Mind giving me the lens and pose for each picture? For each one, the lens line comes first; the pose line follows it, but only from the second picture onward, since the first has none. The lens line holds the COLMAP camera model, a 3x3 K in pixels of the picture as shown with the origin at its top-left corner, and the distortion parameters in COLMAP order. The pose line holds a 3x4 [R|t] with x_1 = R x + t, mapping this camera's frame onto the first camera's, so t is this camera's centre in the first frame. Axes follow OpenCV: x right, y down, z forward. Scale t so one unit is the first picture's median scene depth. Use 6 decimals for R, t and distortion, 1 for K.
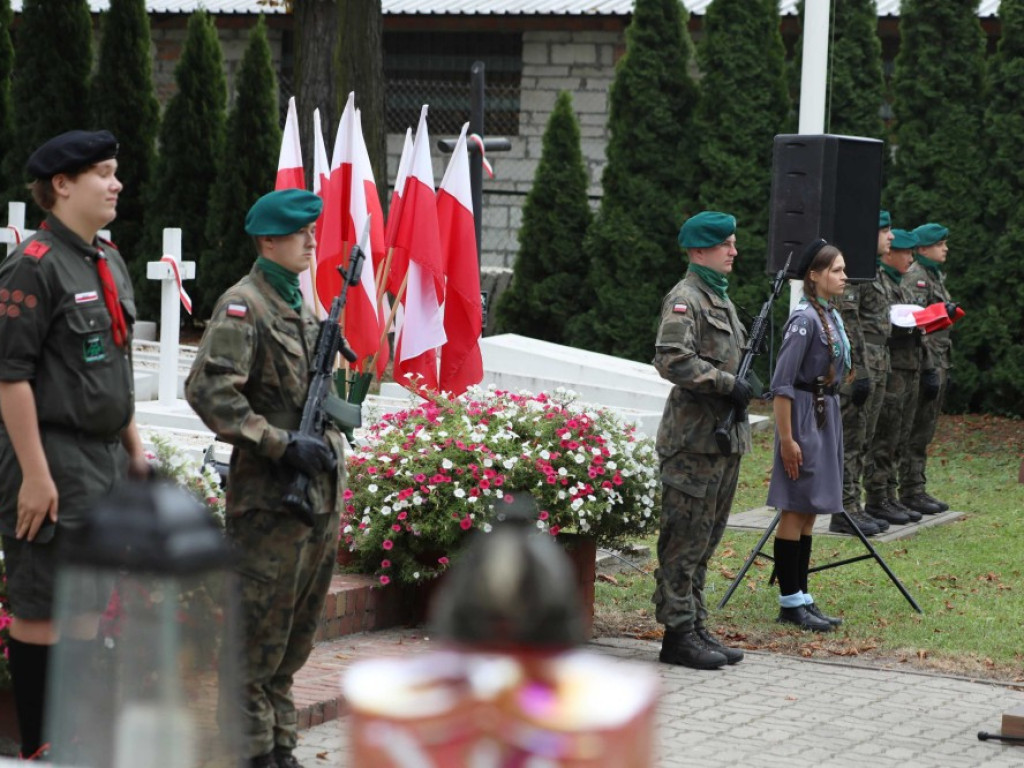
lens RADIAL K [[3162.9, 0, 508.8], [0, 3162.9, 379.0], [0, 0, 1]] dist [0.089839, 0.919141]
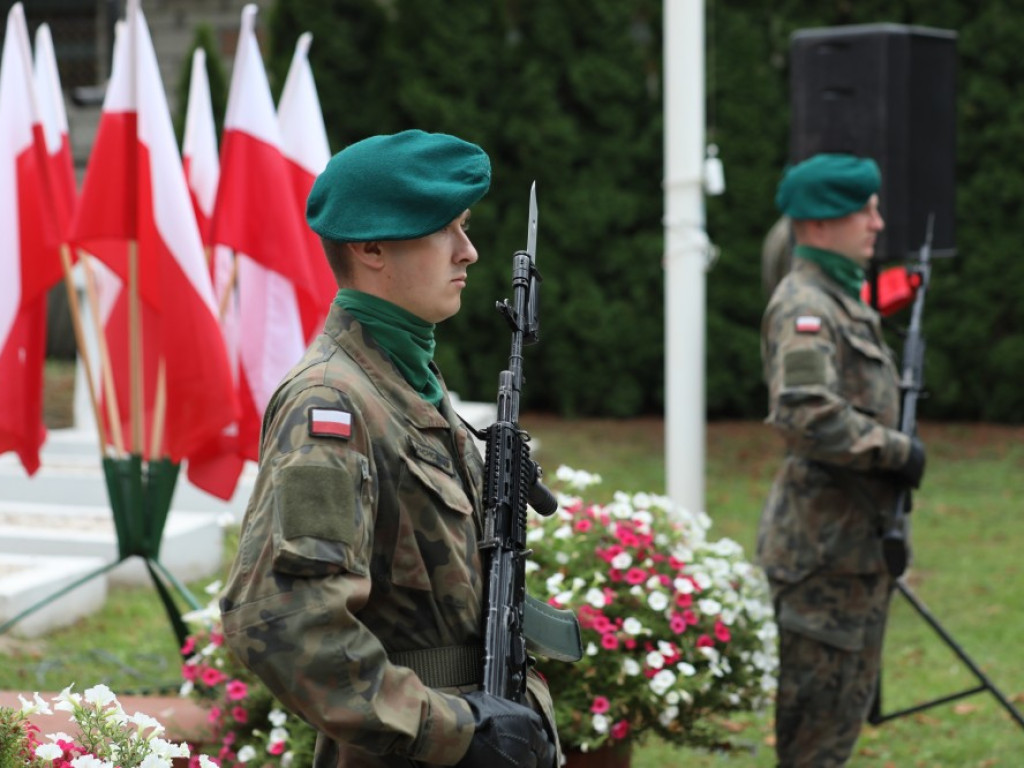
lens RADIAL K [[3162.9, 0, 508.8], [0, 3162.9, 379.0], [0, 0, 1]] dist [0.089839, 0.919141]
pose [[0.979410, -0.062016, 0.192119, -0.110220], [0.060060, 0.998067, 0.015989, -0.025151], [-0.192739, -0.004121, 0.981241, 0.447669]]
